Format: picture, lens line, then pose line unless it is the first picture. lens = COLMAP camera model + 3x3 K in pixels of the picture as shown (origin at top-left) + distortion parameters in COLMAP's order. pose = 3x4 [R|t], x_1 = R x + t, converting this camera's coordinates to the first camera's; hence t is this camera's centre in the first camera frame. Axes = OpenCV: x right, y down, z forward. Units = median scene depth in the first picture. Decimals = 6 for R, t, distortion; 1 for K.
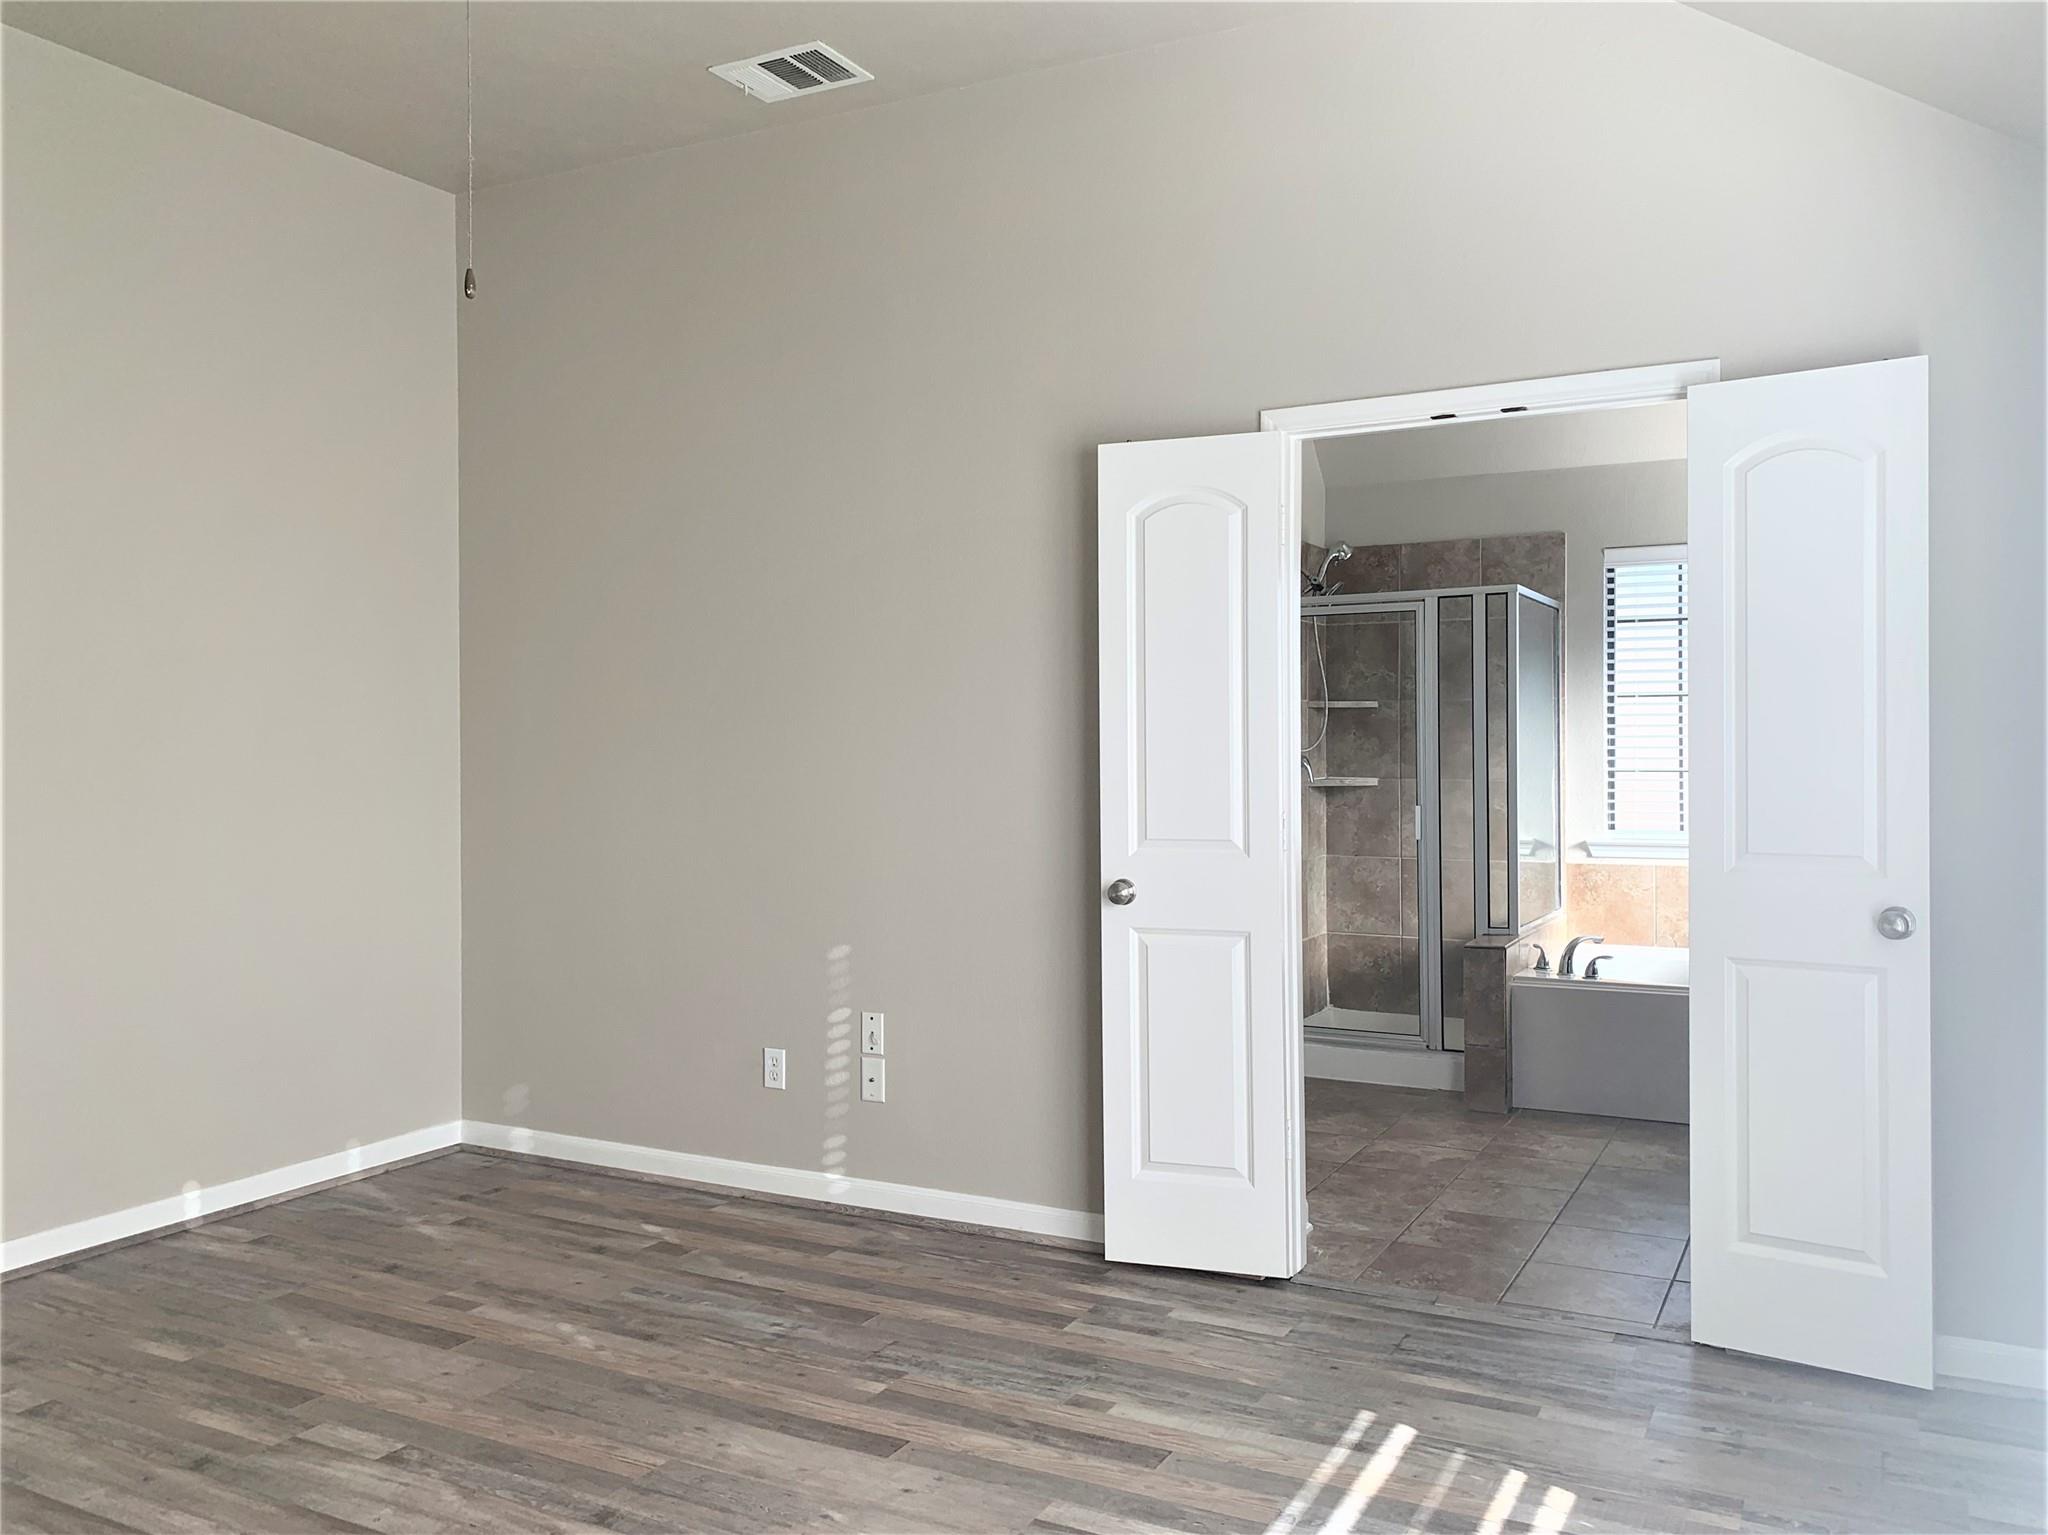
lens RADIAL K [[1567.5, 0, 1025.7], [0, 1567.5, 748.4], [0, 0, 1]] dist [0.036990, -0.043919]
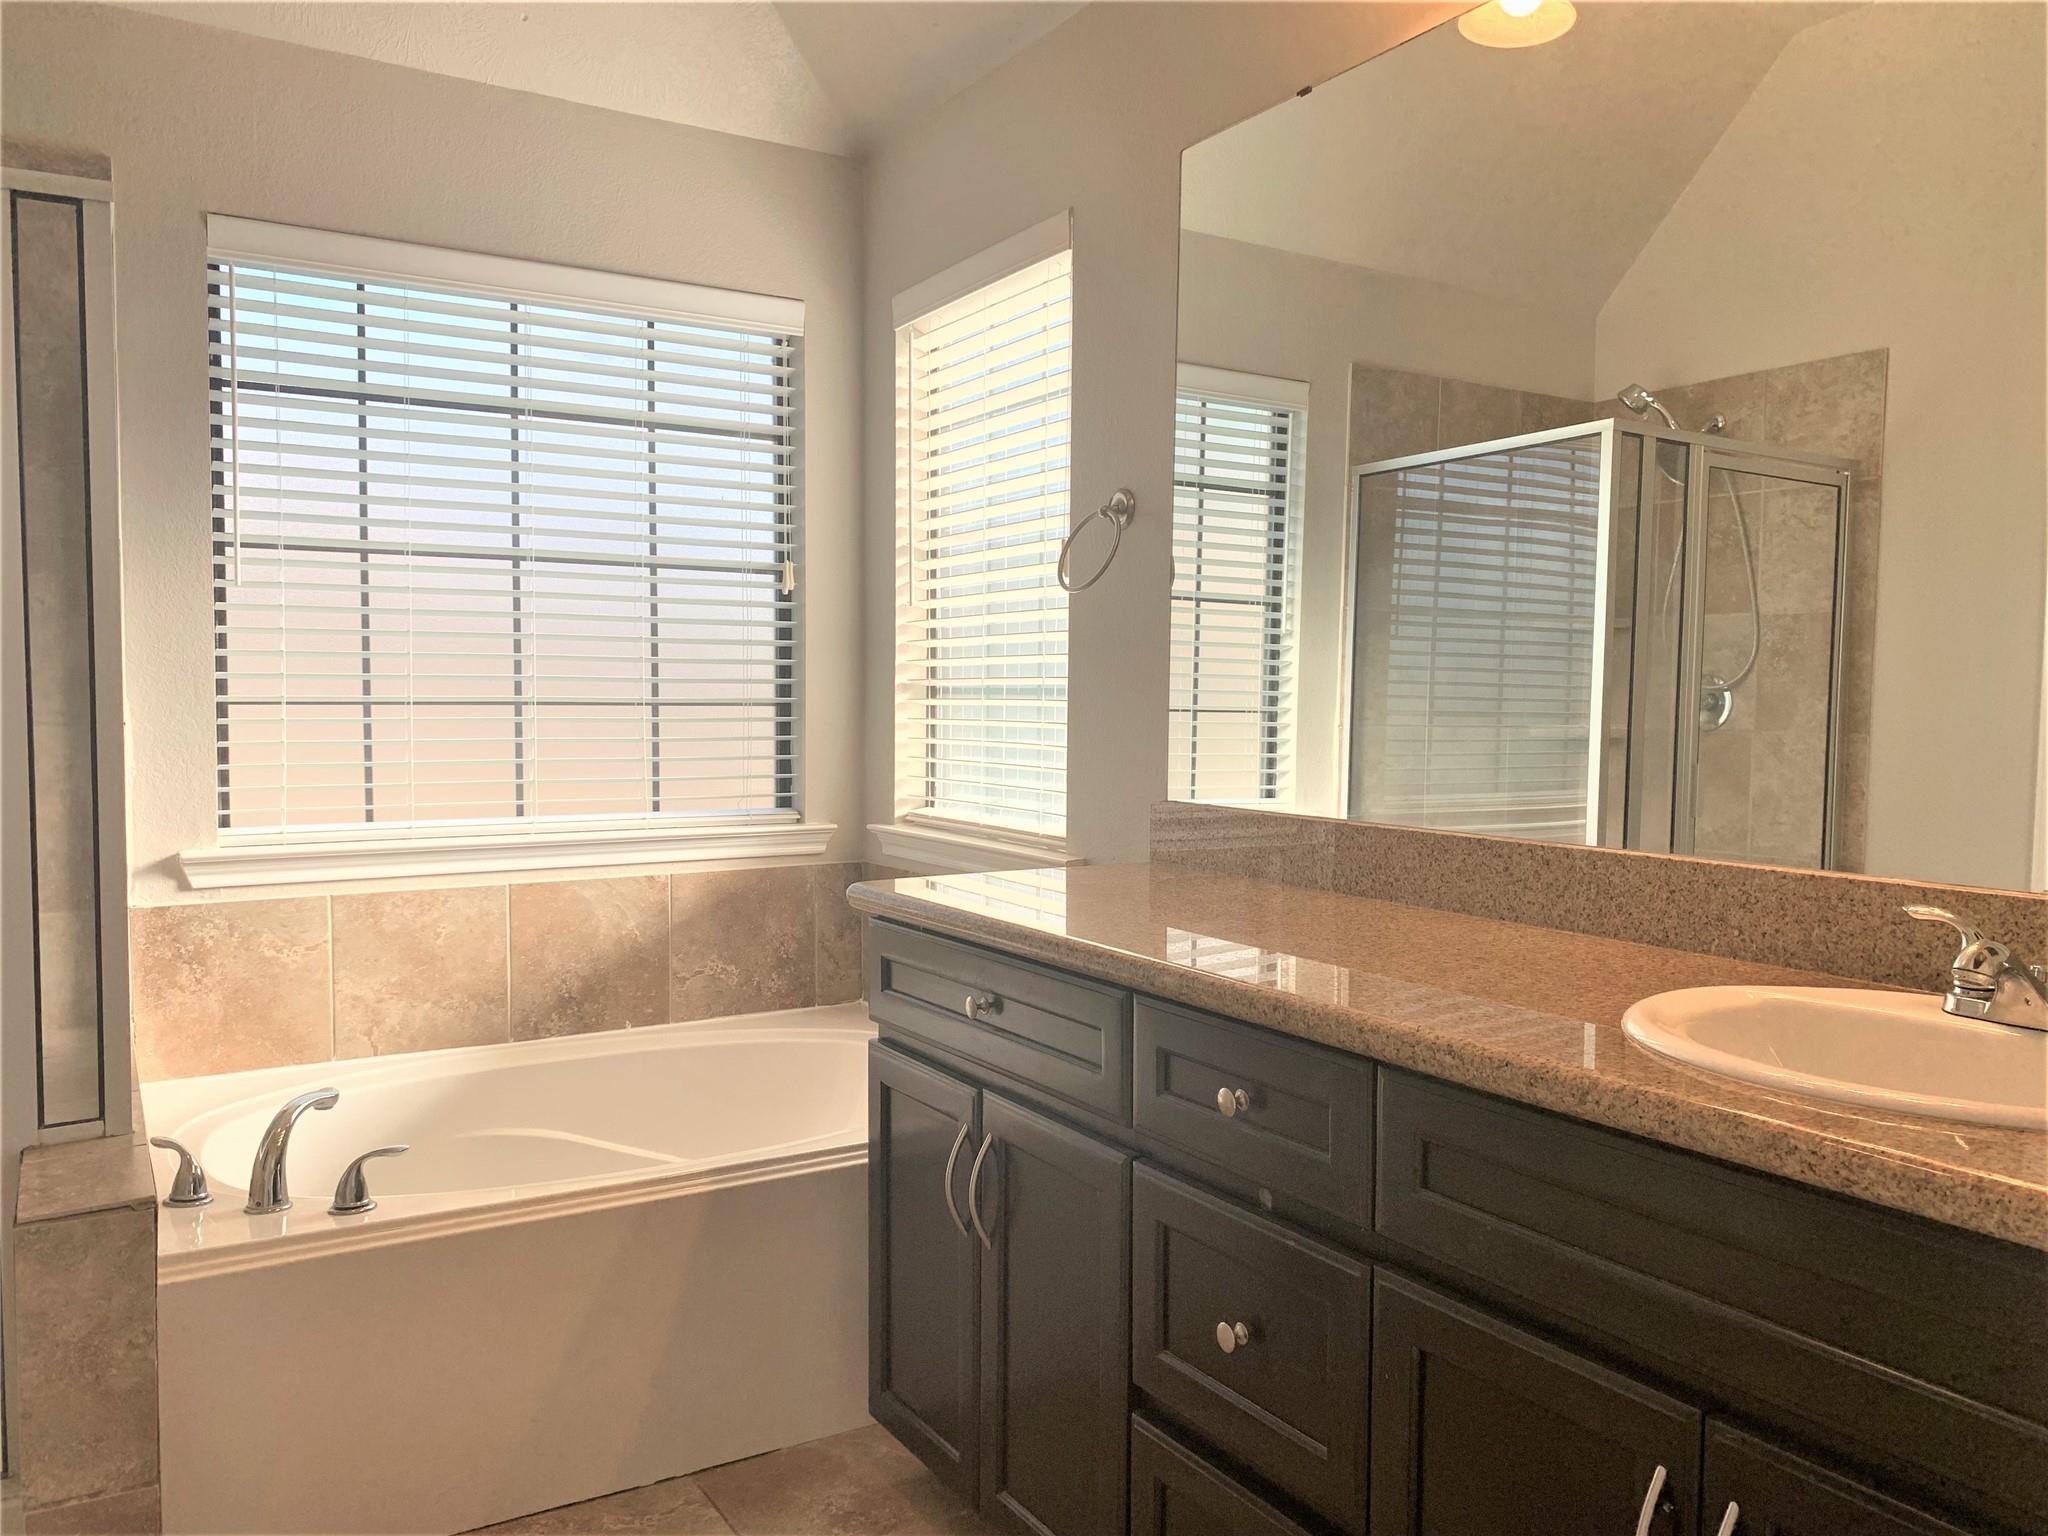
lens RADIAL K [[1567.5, 0, 1032.6], [0, 1567.5, 765.8], [0, 0, 1]] dist [0.036990, -0.043919]
pose [[0.497012, -0.032732, 0.867126, 0.083164], [-0.004989, 0.999164, 0.040576, 0.012888], [-0.867730, -0.024493, 0.496433, 0.554796]]
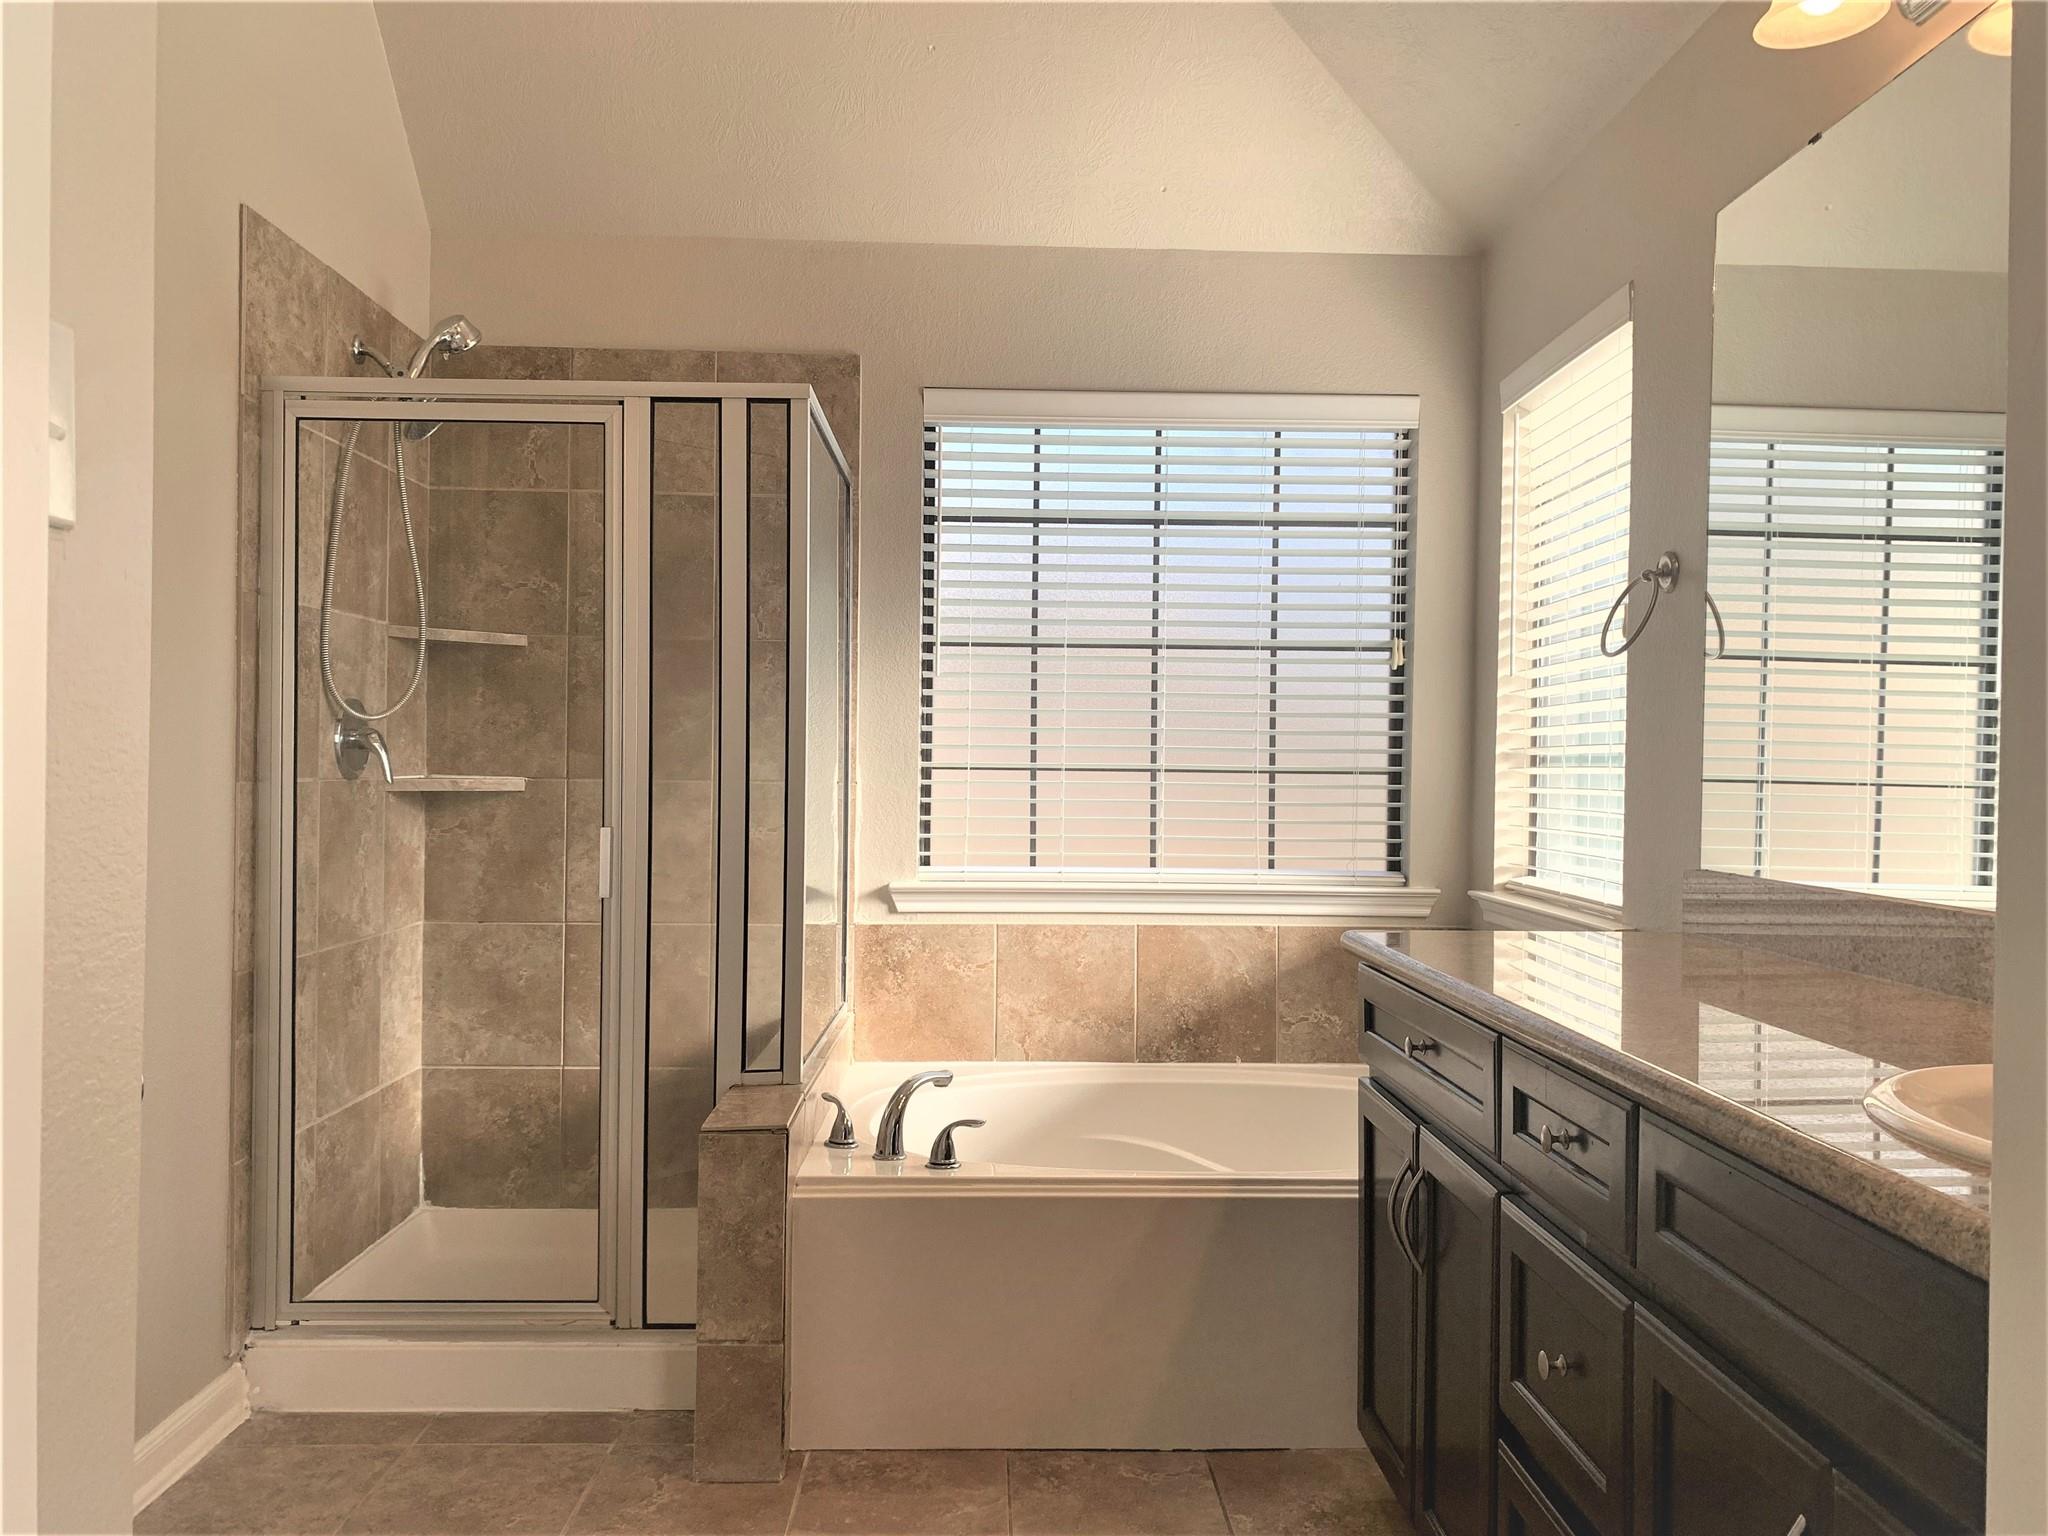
lens RADIAL K [[1567.5, 0, 1042.6], [0, 1567.5, 769.9], [0, 0, 1]] dist [0.036990, -0.043919]
pose [[0.865877, 0.013939, 0.500063, 0.112427], [-0.012928, 0.999901, -0.005487, 0.017904], [-0.500090, -0.001713, 0.865972, 0.461781]]
